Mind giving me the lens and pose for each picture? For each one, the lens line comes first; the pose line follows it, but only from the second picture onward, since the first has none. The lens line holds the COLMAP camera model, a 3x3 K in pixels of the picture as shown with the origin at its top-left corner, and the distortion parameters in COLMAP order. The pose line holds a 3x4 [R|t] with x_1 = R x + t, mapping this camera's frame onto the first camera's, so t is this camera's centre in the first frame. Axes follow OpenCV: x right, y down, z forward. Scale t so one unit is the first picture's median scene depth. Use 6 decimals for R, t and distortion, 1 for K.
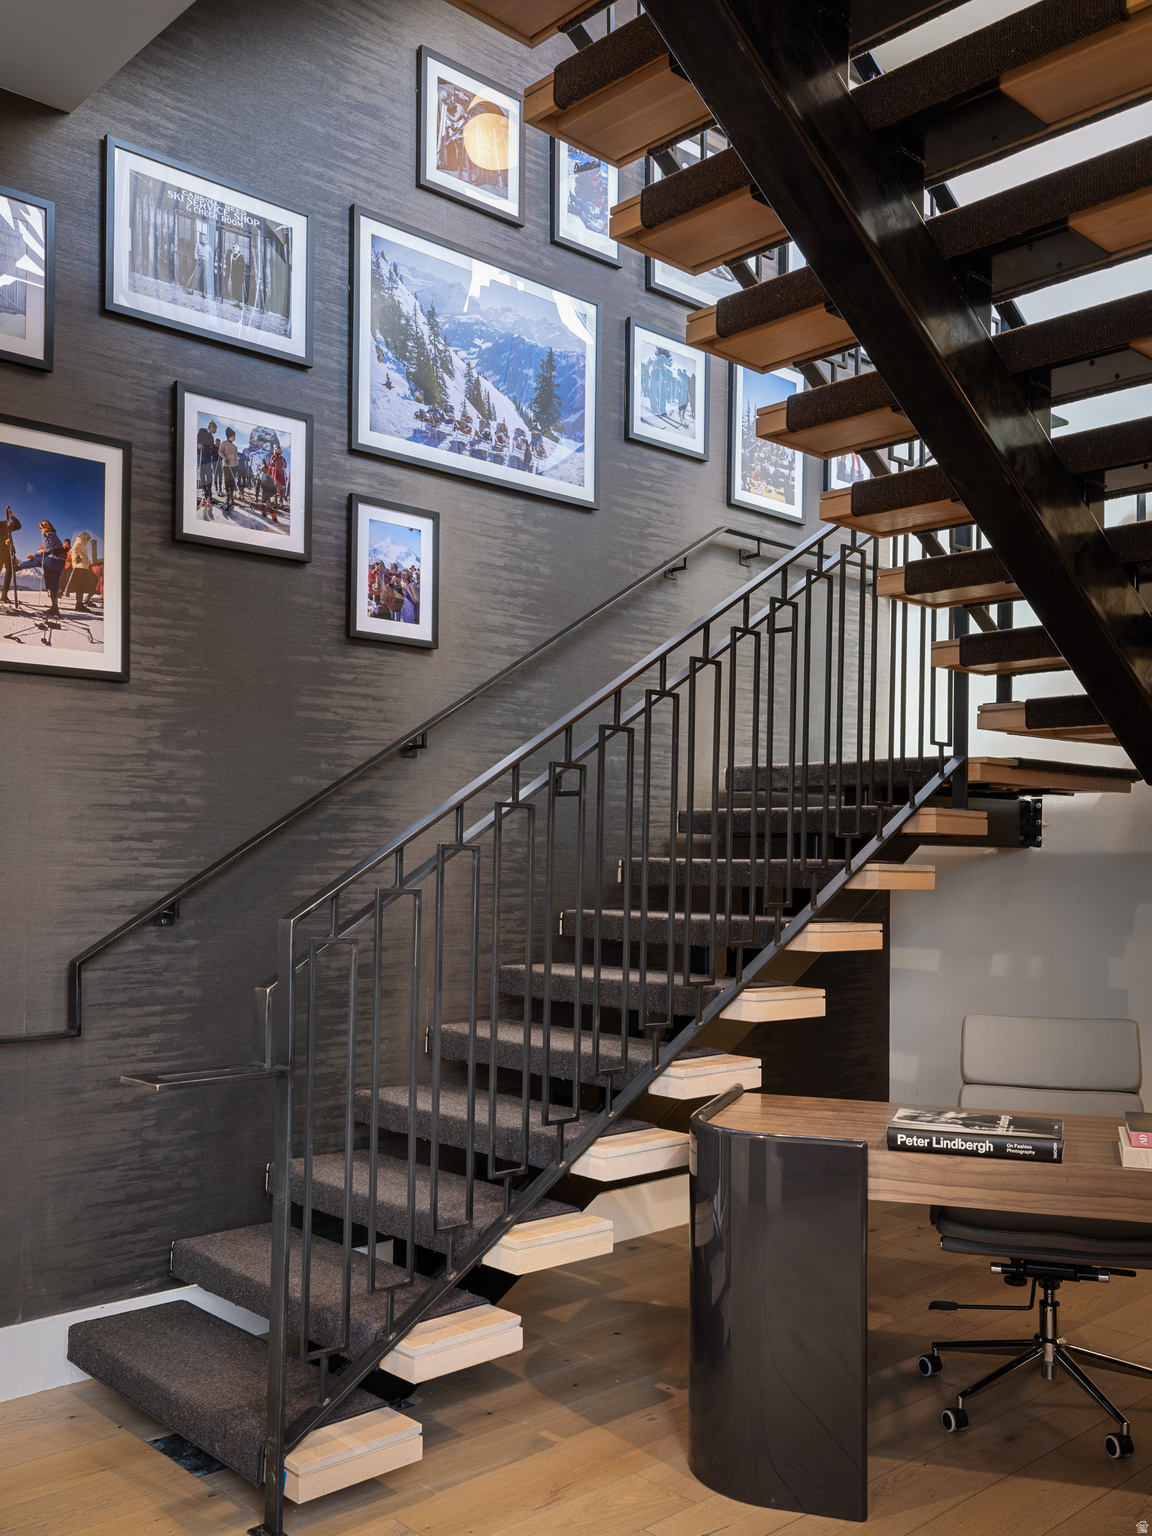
lens RADIAL K [[1408.0, 0, 561.7], [0, 1408.0, 847.8], [0, 0, 1]] dist [-0.001884, 0.000000]
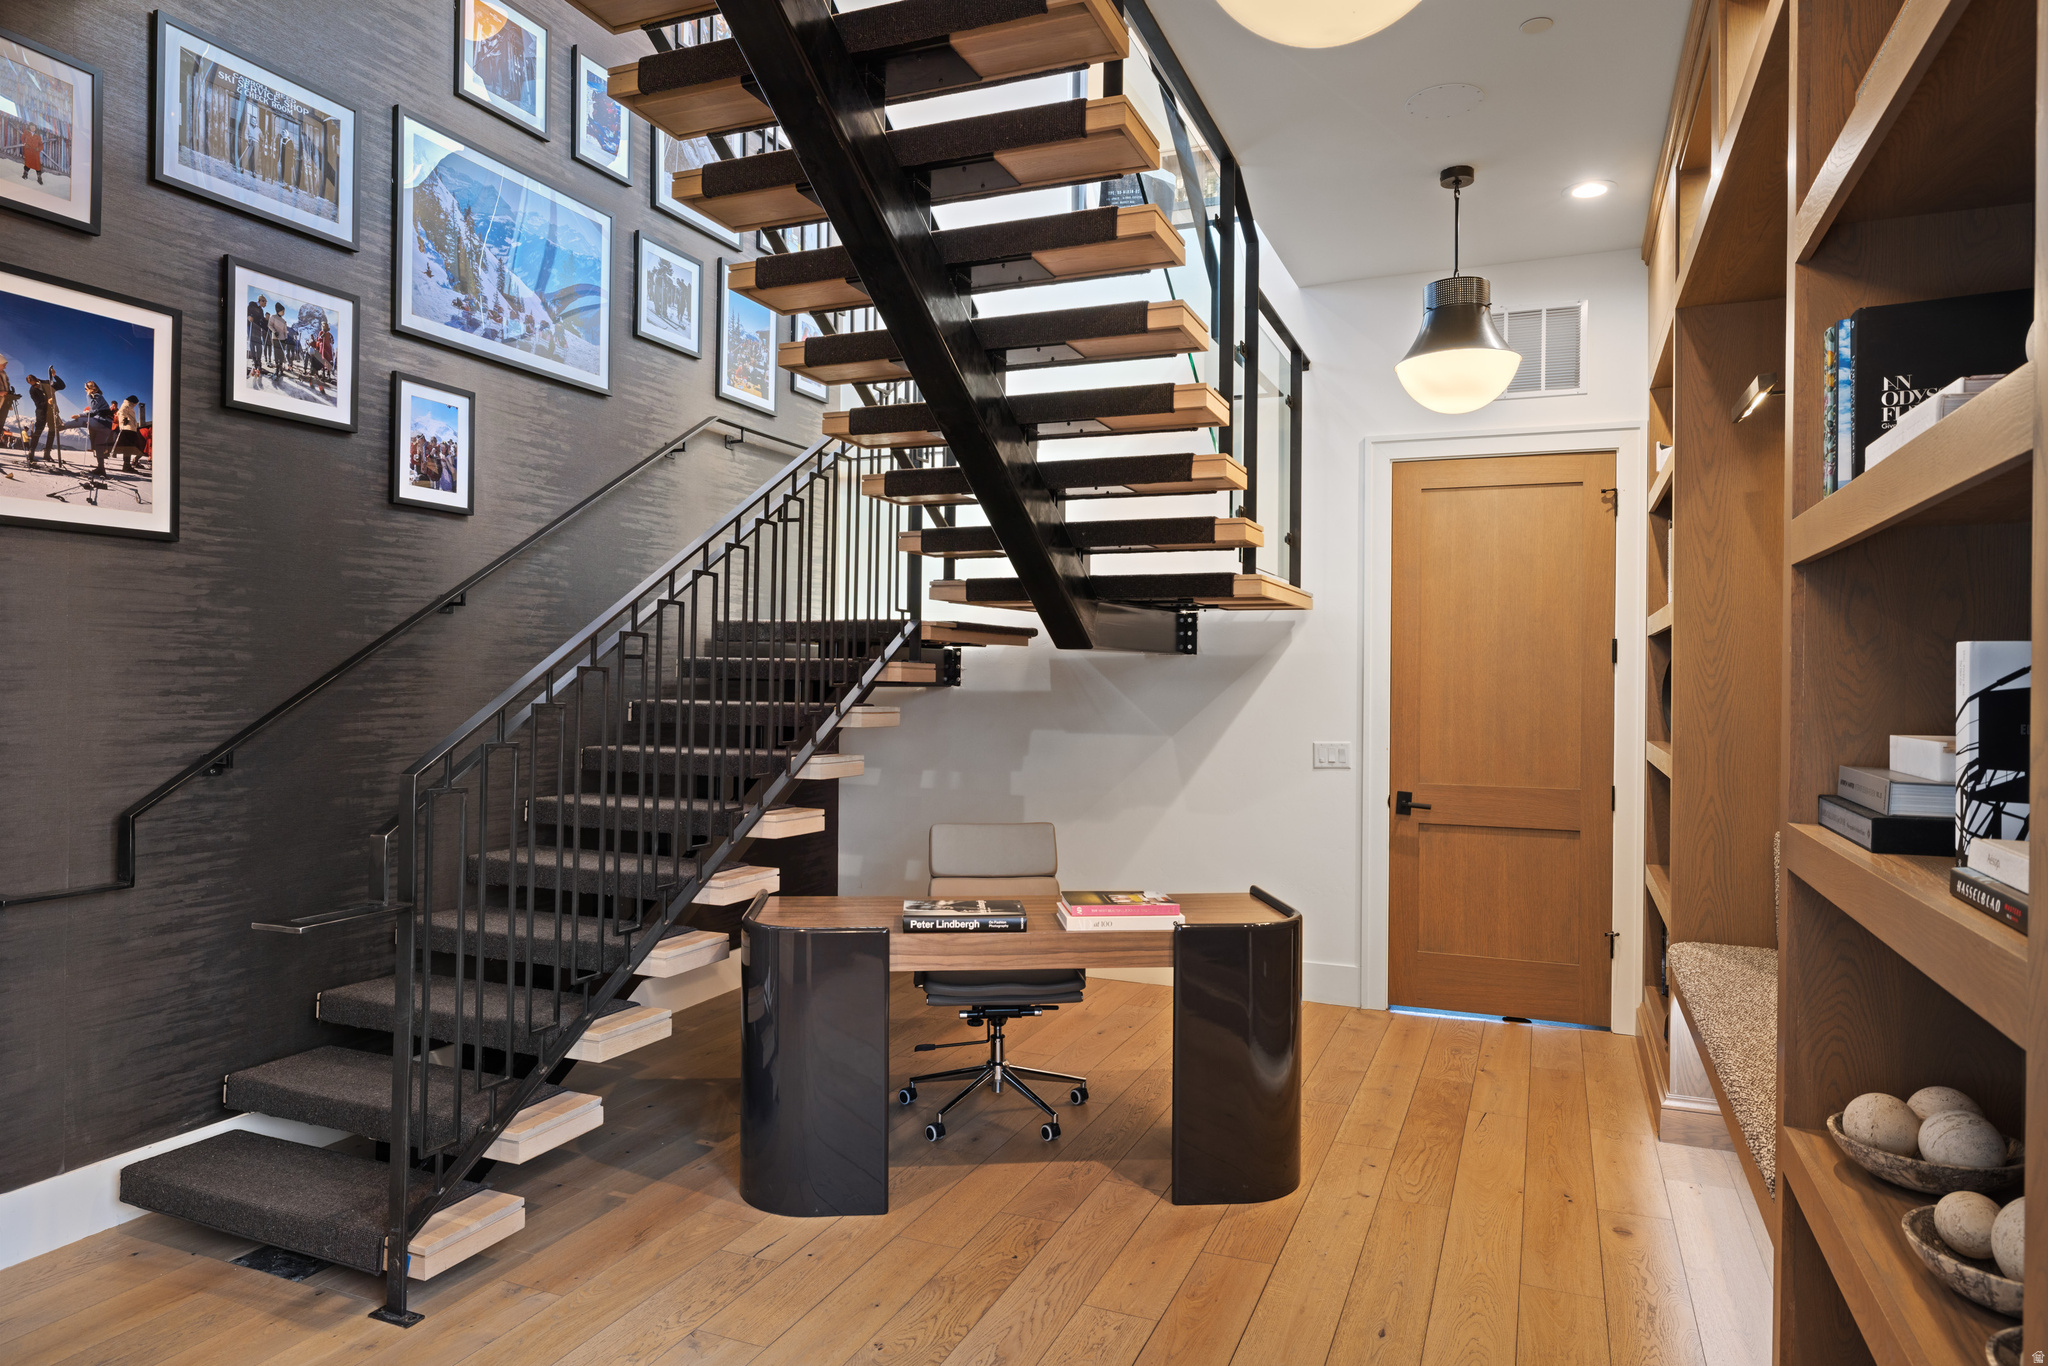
lens RADIAL K [[1266.7, 0, 1022.5], [0, 1266.7, 674.9], [0, 0, 1]] dist [-0.009698, 0.002251]
pose [[0.910378, 0.001075, 0.413777, -0.123618], [-0.004688, 0.999959, 0.007717, -0.029525], [-0.413752, -0.008965, 0.910346, -0.101334]]
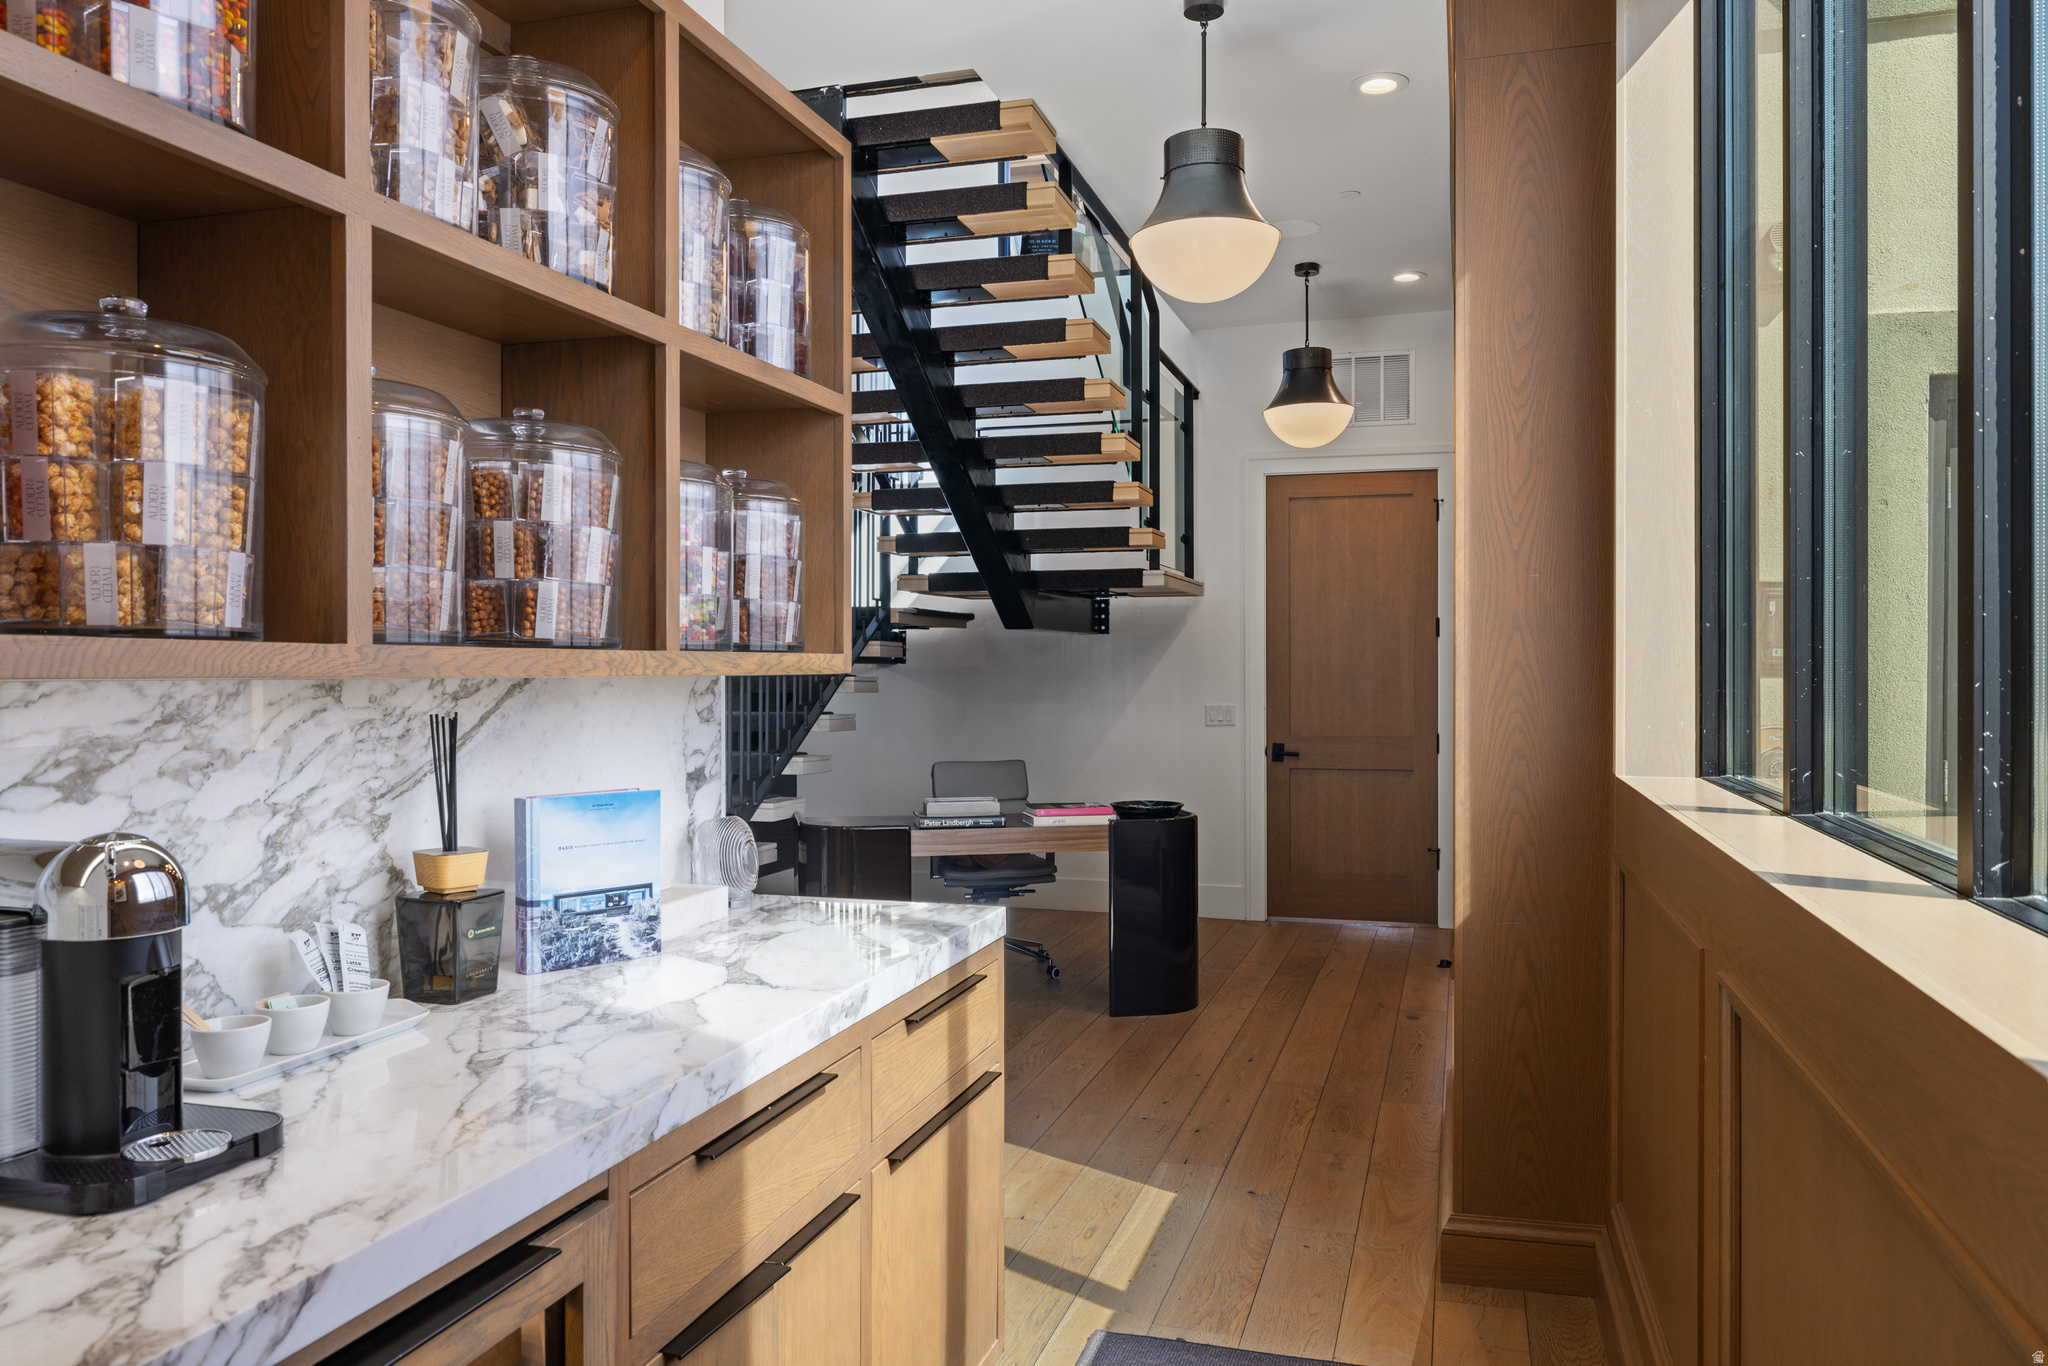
lens RADIAL K [[1461.1, 0, 1027.0], [0, 1461.1, 680.9], [0, 0, 1]] dist [0.003692, 0.000203]
pose [[0.863588, -0.014235, 0.503997, -0.480023], [0.006244, 0.999827, 0.017540, -0.012566], [-0.504160, -0.012000, 0.863527, -0.578217]]
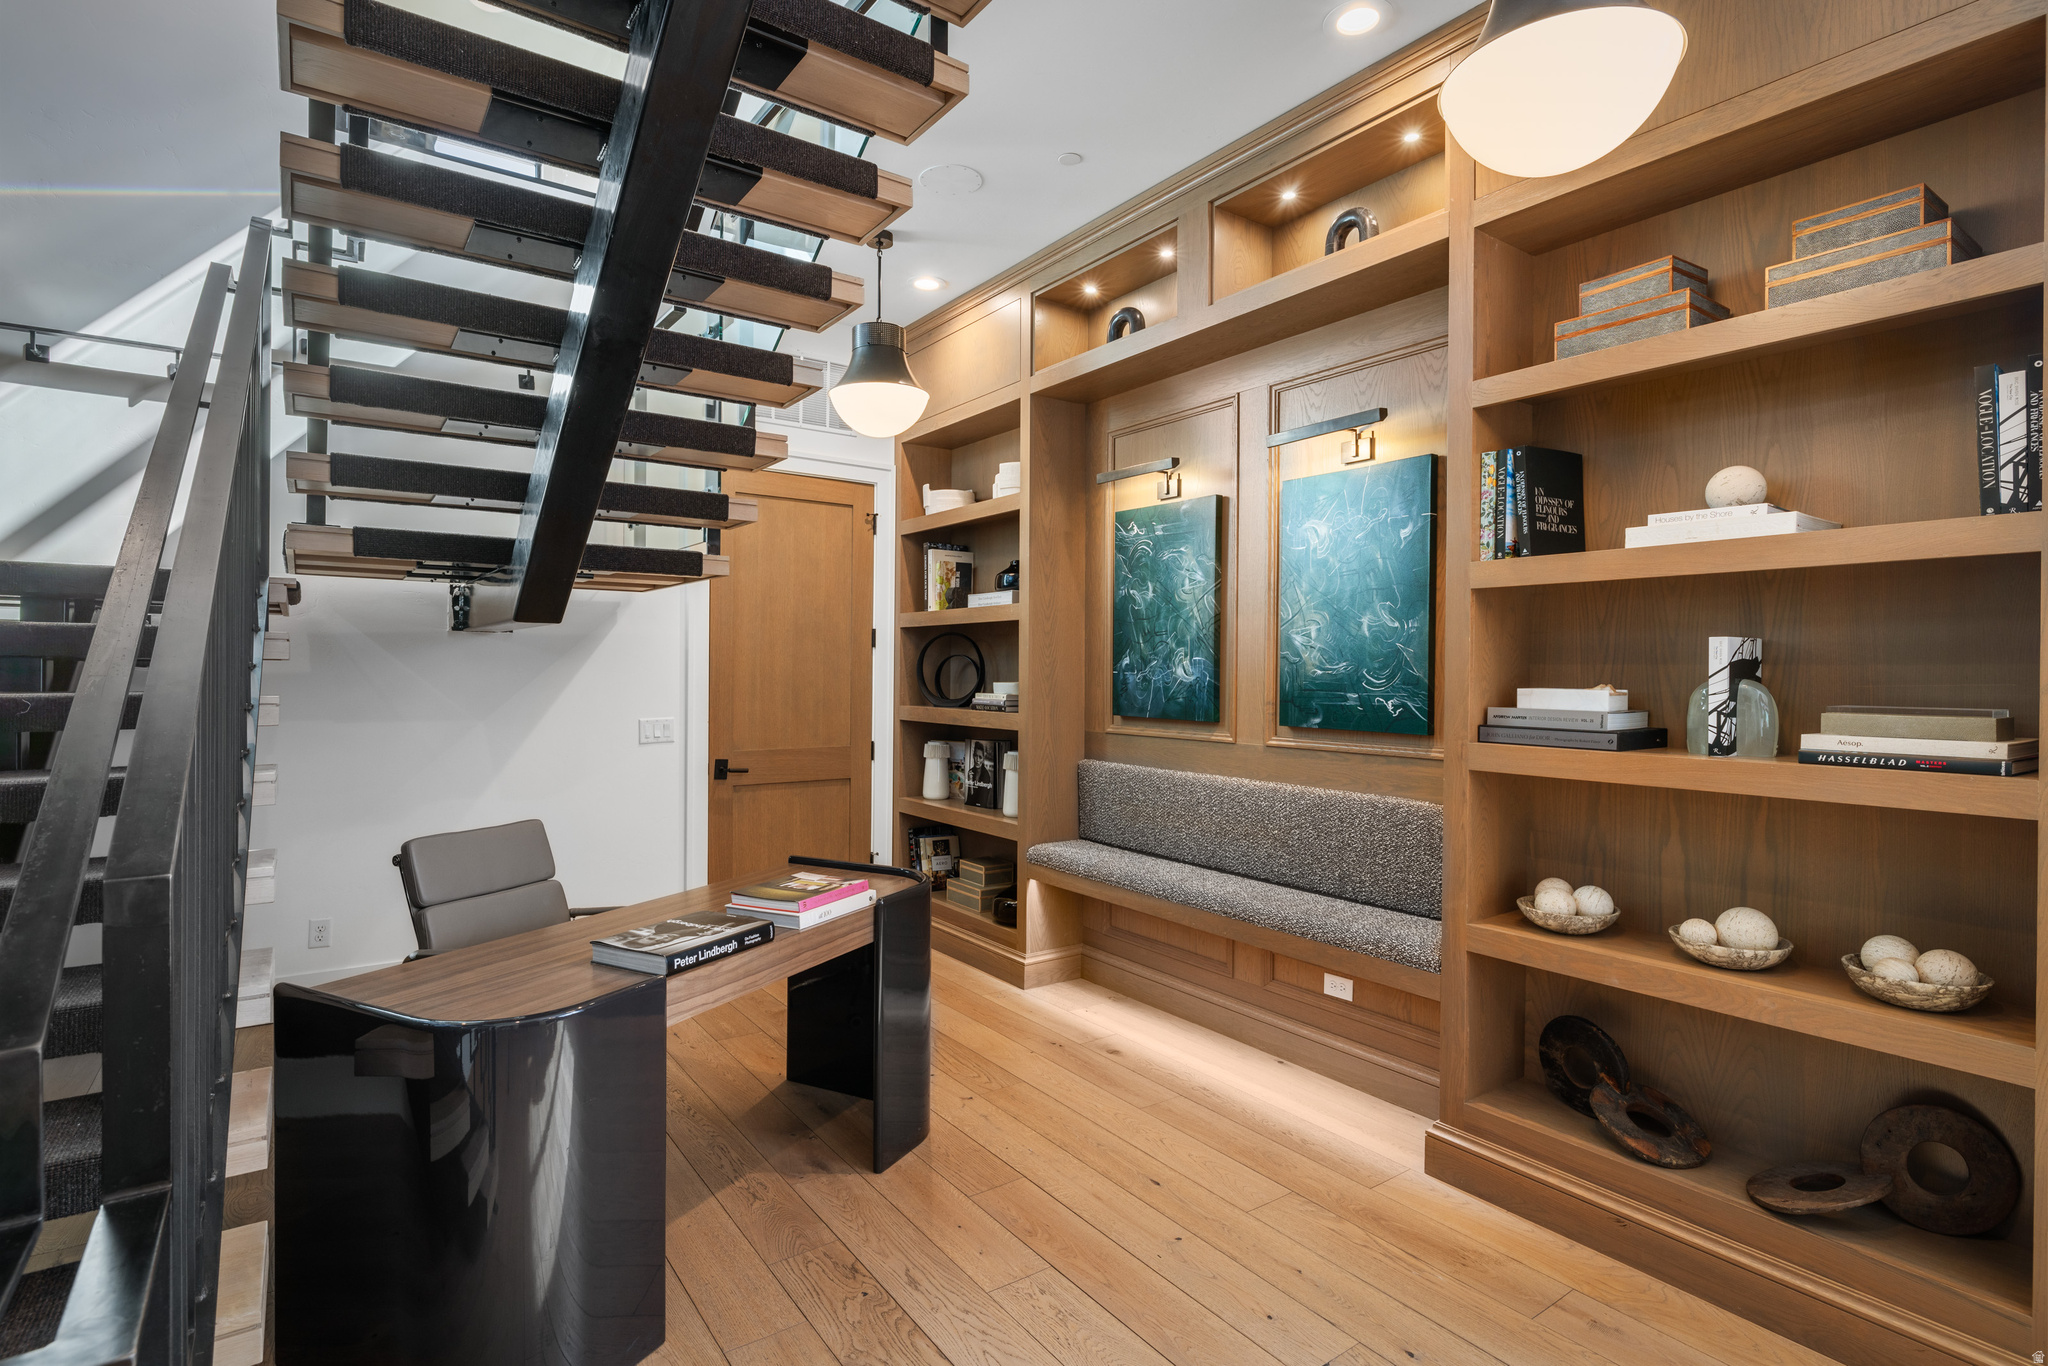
lens RADIAL K [[1000.3, 0, 1020.8], [0, 1000.3, 672.4], [0, 0, 1]] dist [-0.018233, 0.000327]
pose [[0.127083, -0.009017, 0.991851, -0.357352], [-0.012828, 0.999860, 0.010733, -0.017267], [-0.991809, -0.014087, 0.126950, 0.500400]]
